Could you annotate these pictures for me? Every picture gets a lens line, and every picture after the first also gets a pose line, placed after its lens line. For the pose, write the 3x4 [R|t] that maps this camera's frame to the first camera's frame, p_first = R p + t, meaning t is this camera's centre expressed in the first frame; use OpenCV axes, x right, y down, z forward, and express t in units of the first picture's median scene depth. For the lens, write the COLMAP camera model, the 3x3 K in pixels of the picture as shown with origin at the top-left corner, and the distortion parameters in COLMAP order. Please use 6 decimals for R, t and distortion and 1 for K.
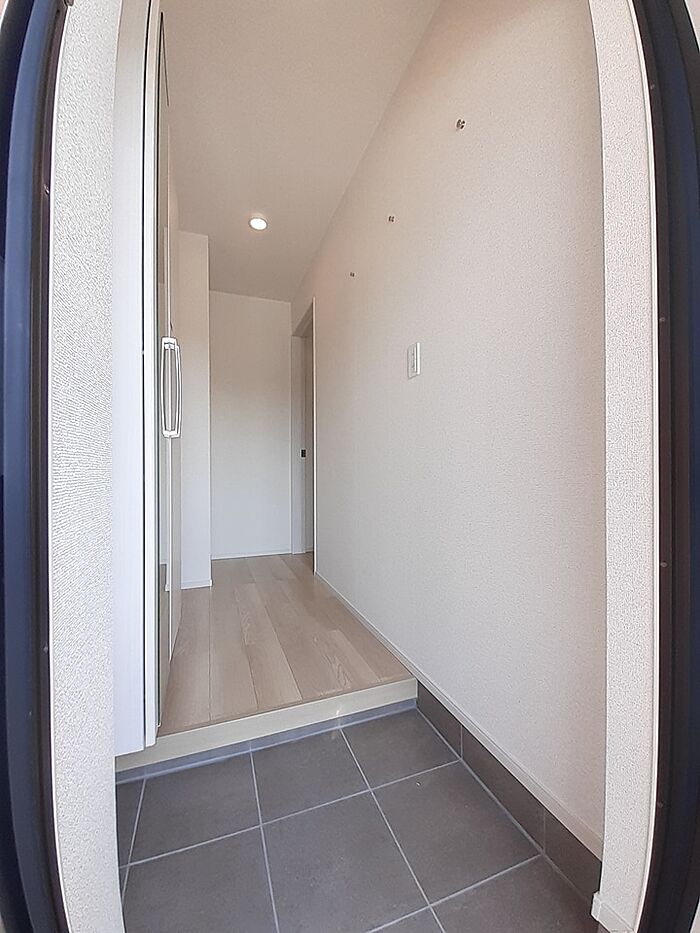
lens RADIAL K [[371.7, 0, 347.1], [0, 371.7, 460.0], [0, 0, 1]] dist [-0.009881, -0.003482]
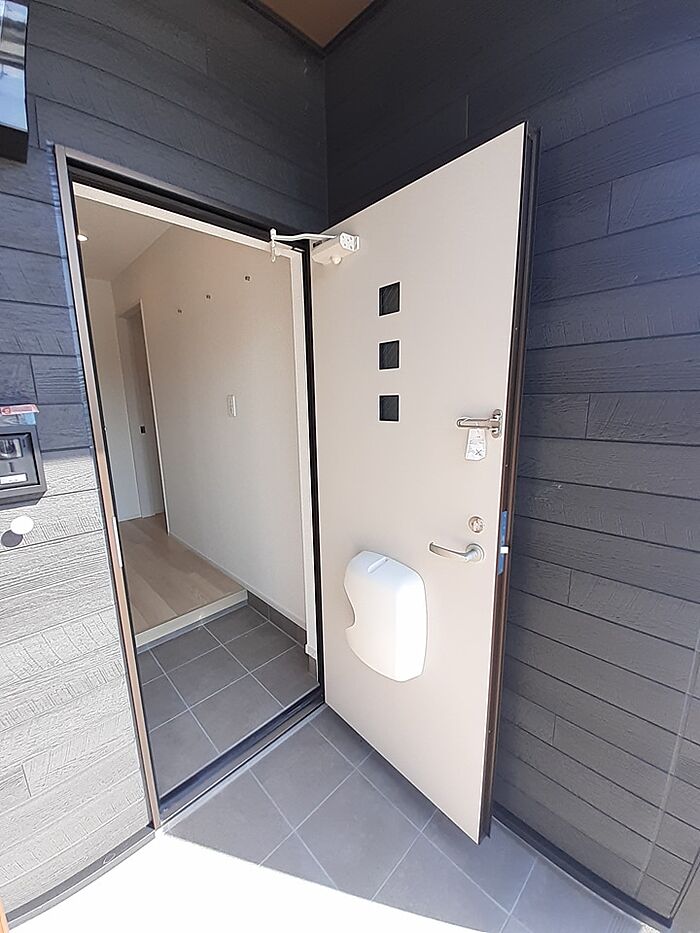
lens RADIAL K [[371.7, 0, 345.3], [0, 371.7, 467.4], [0, 0, 1]] dist [-0.009881, -0.003482]
pose [[0.916563, -0.090333, 0.389555, -0.011590], [0.010355, 0.979187, 0.202697, -0.266748], [-0.399757, -0.181751, 0.898421, -0.535218]]
